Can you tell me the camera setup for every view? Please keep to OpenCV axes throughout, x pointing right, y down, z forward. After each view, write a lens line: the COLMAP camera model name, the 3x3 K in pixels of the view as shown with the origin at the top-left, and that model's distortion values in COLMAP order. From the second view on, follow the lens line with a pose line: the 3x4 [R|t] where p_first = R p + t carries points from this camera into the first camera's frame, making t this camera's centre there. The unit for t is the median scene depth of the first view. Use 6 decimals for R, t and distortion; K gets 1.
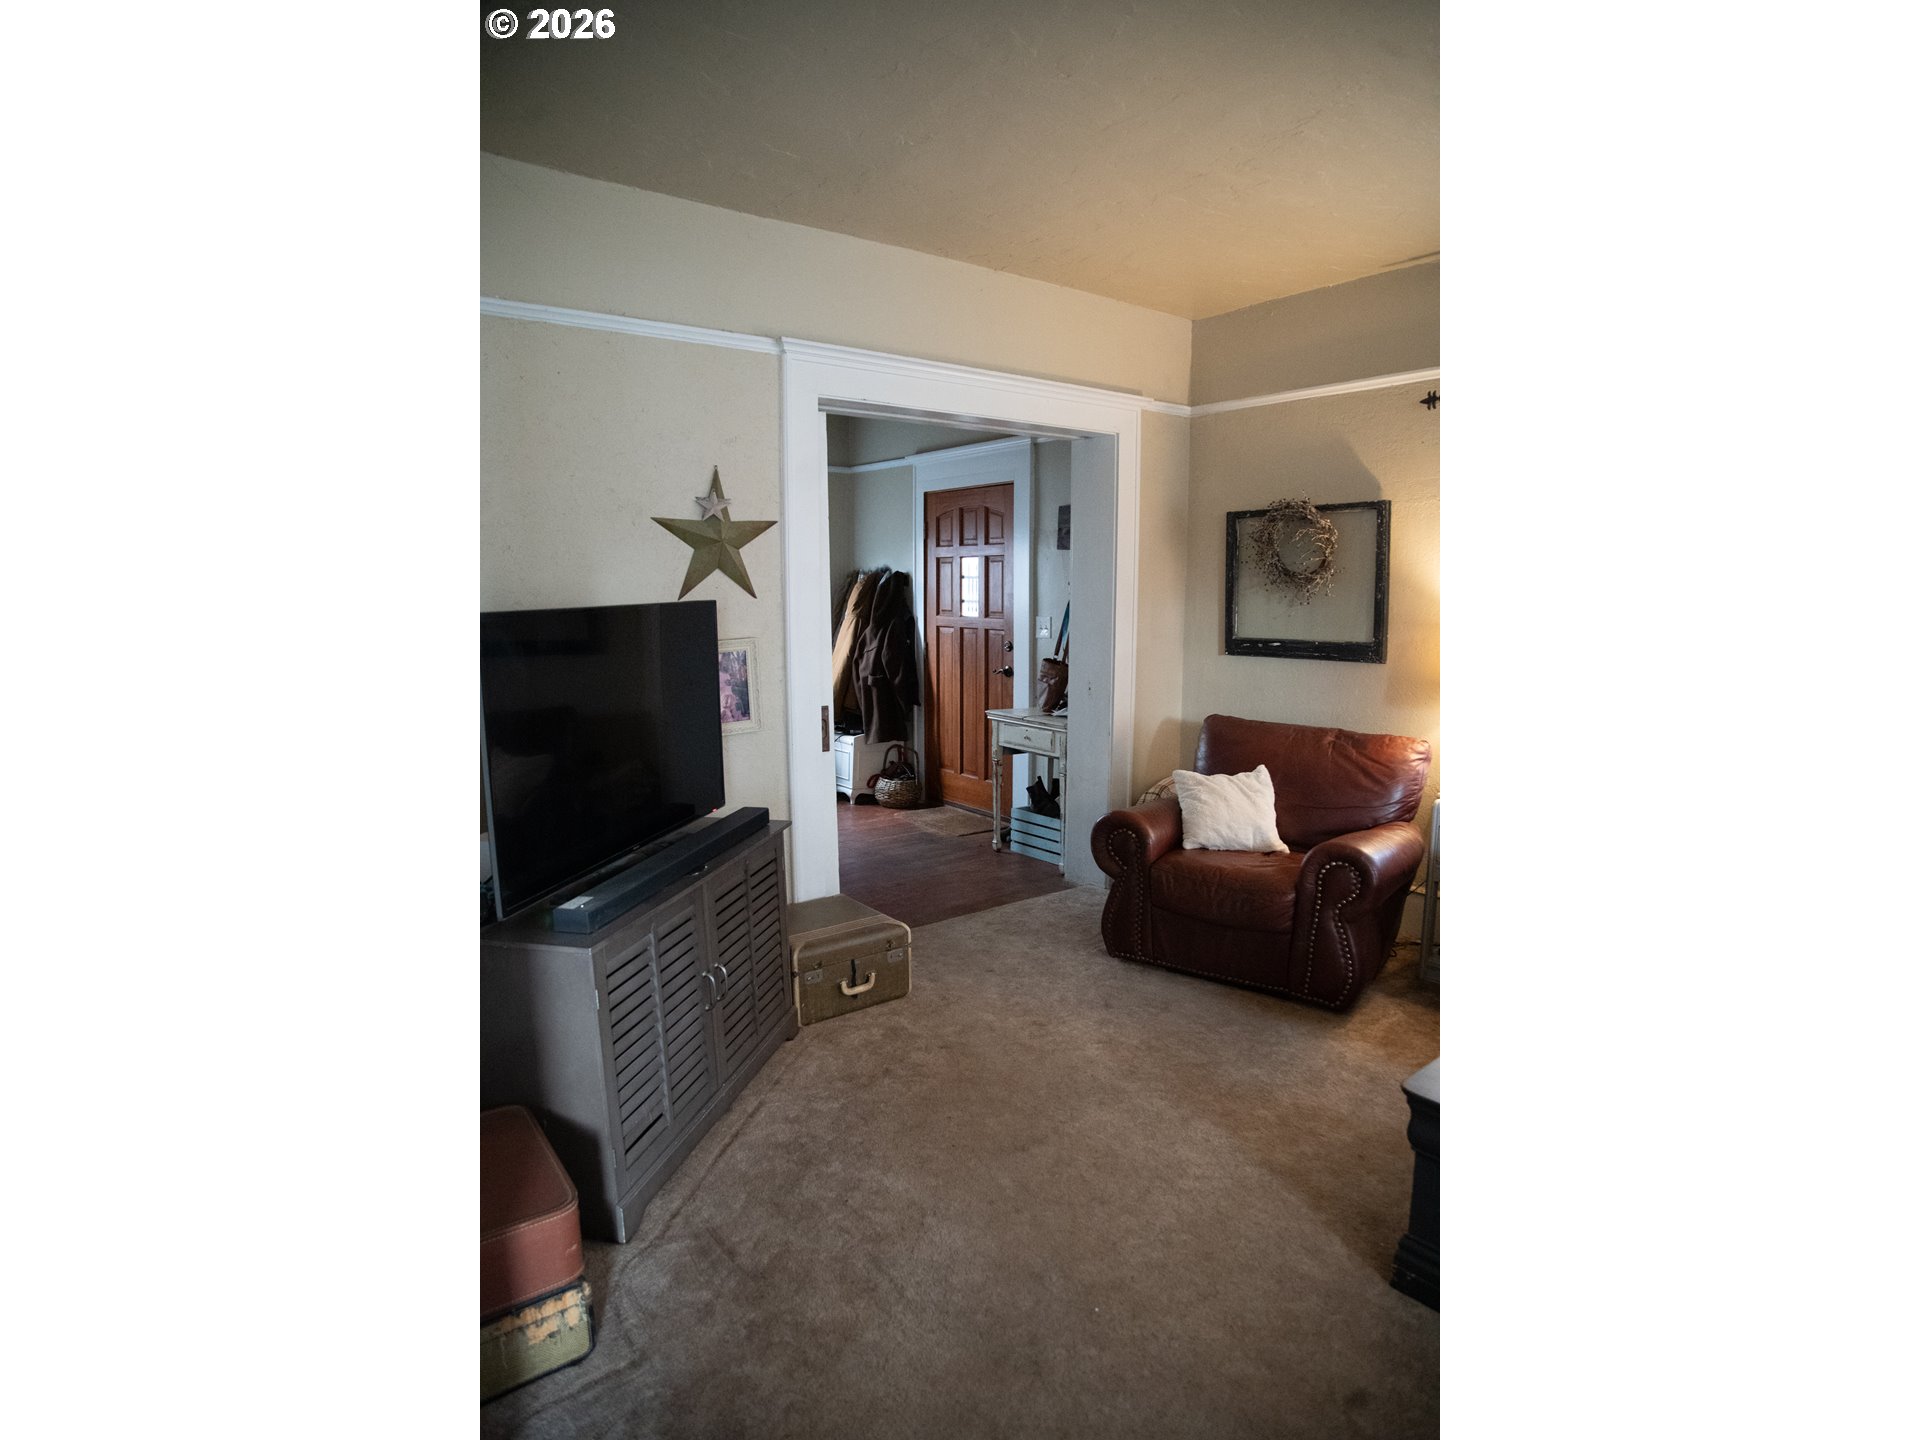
lens RADIAL K [[1053.4, 0, 961.1], [0, 1053.4, 753.9], [0, 0, 1]] dist [-0.002620, -0.000258]
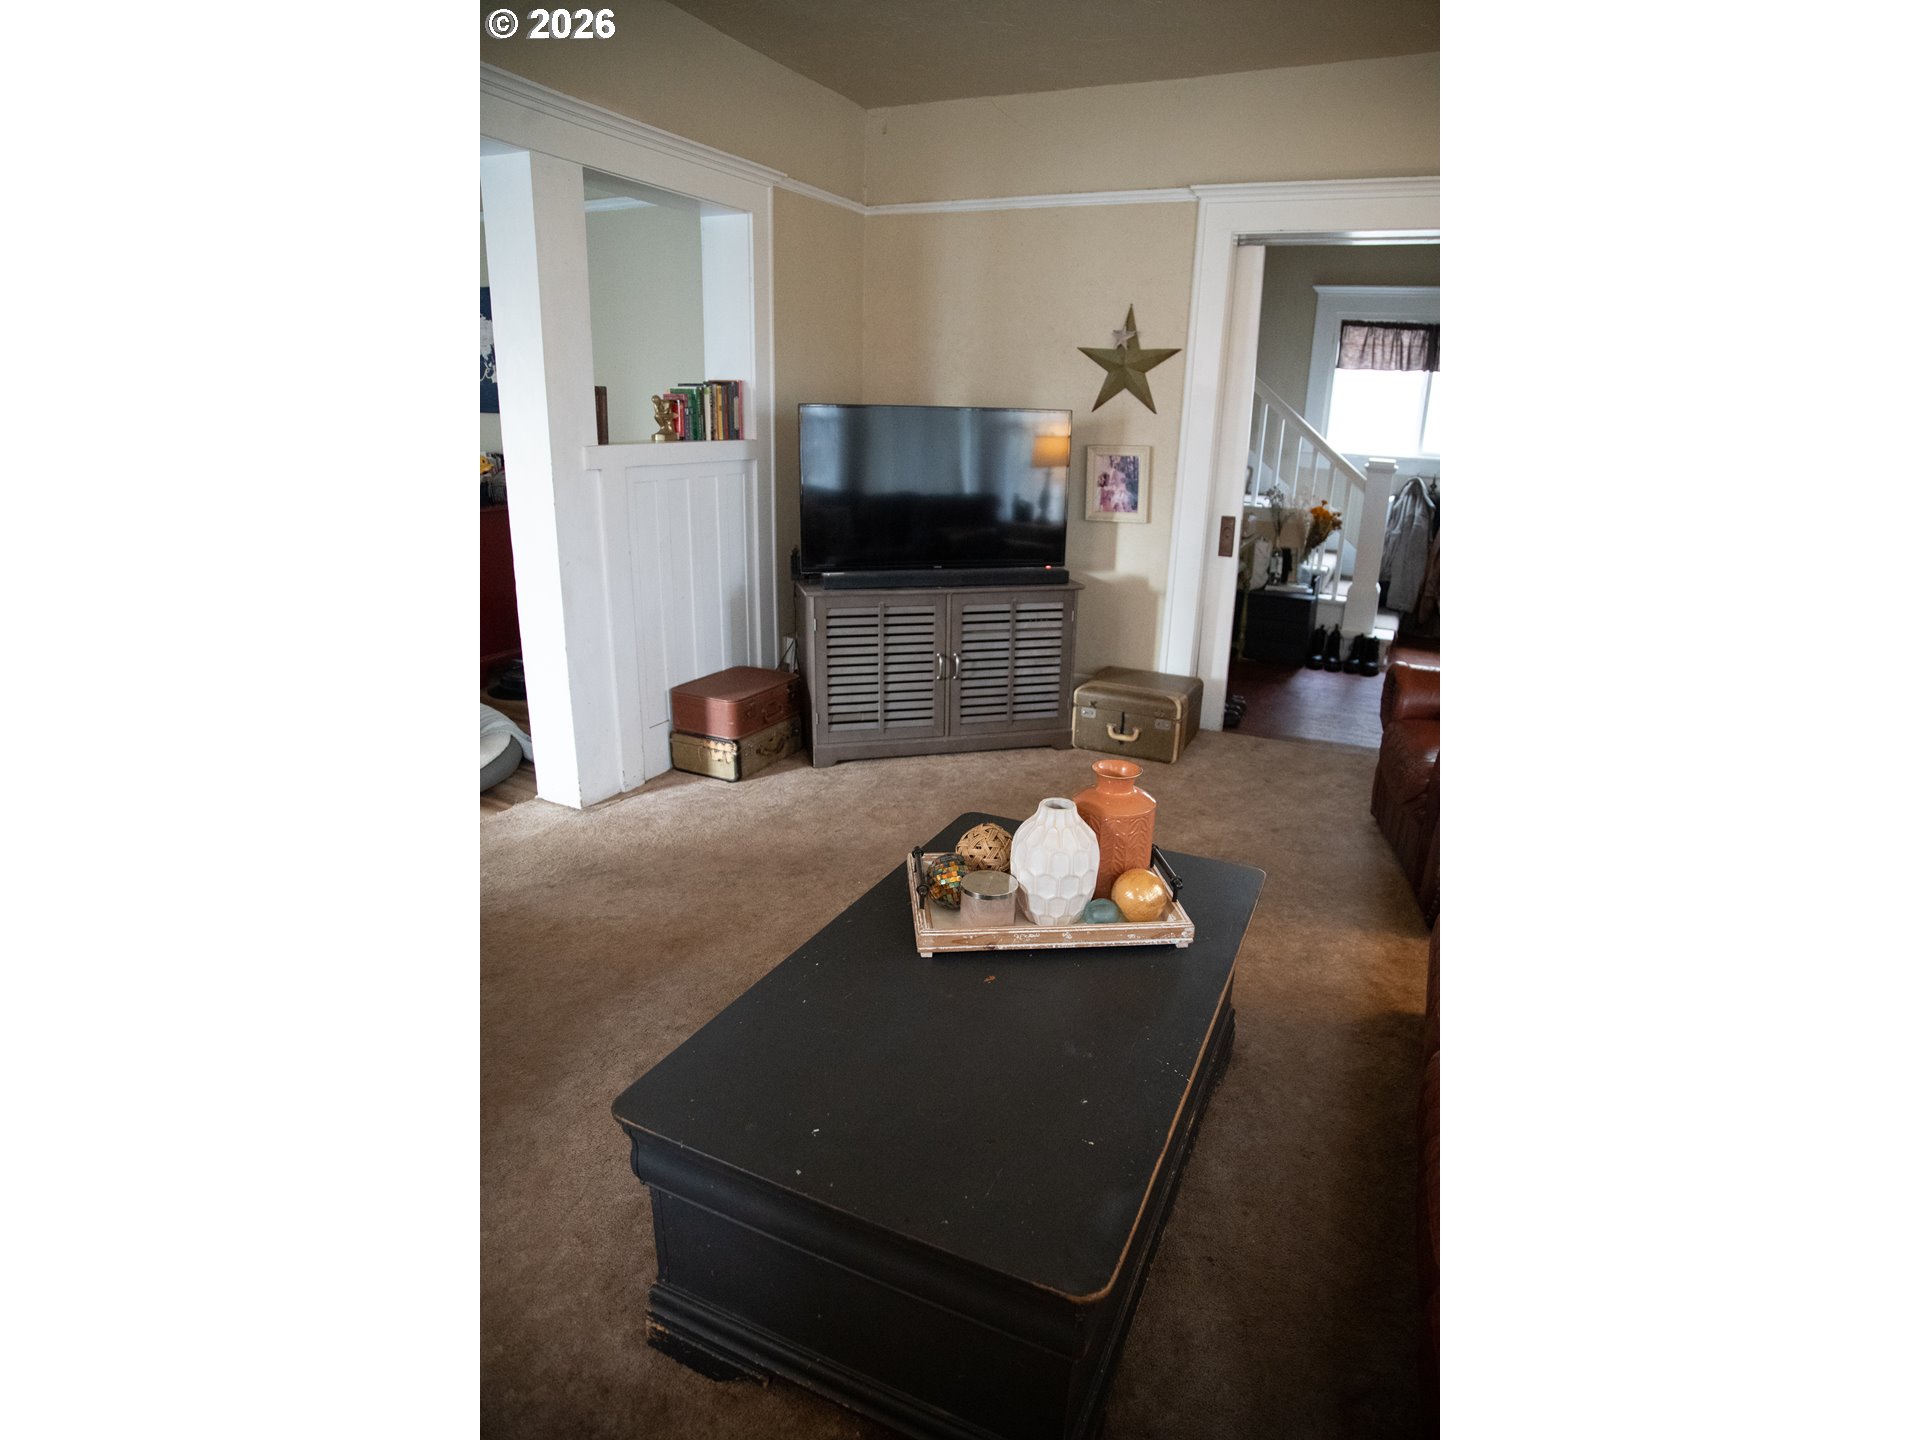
lens RADIAL K [[1009.8, 0, 960.0], [0, 1009.8, 720.0], [0, 0, 1]] dist [0.001471, 0.000154]
pose [[0.450826, 0.281760, -0.846976, 0.832285], [-0.186617, 0.957656, 0.219247, -0.022135], [0.872886, 0.059217, 0.484317, 0.258719]]
